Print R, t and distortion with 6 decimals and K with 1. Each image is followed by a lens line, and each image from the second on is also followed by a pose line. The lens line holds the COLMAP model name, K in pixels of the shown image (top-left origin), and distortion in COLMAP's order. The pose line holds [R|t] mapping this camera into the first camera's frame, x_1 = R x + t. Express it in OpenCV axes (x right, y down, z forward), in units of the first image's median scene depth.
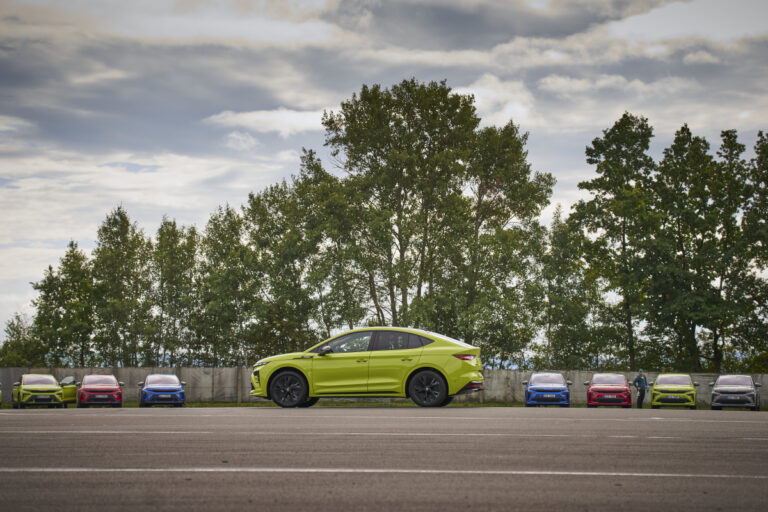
lens RADIAL K [[2351.3, 0, 381.1], [0, 2351.3, 254.1], [0, 0, 1]] dist [0.687847, 0.000000]
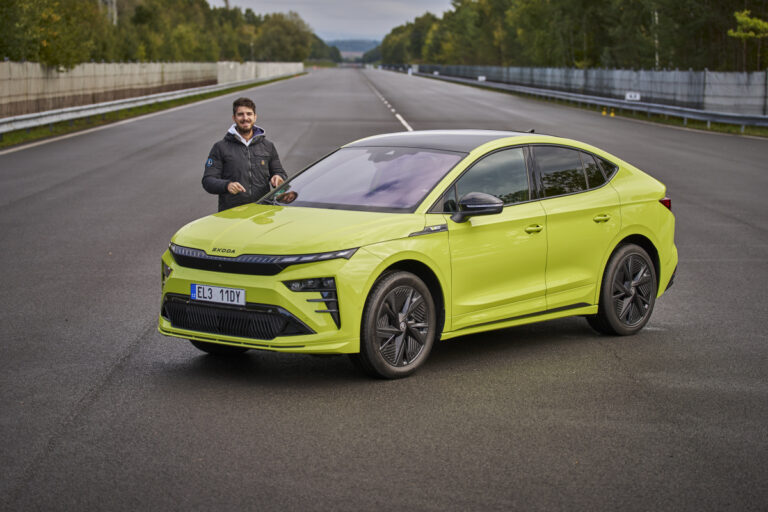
lens RADIAL K [[1863.1, 0, 386.0], [0, 1863.1, 256.5], [0, 0, 1]] dist [0.165328, 0.000000]
pose [[0.527923, -0.084622, 0.845066, -0.267082], [-0.052416, 0.989881, 0.131868, 0.012030], [-0.847673, -0.113911, 0.518146, 0.863553]]
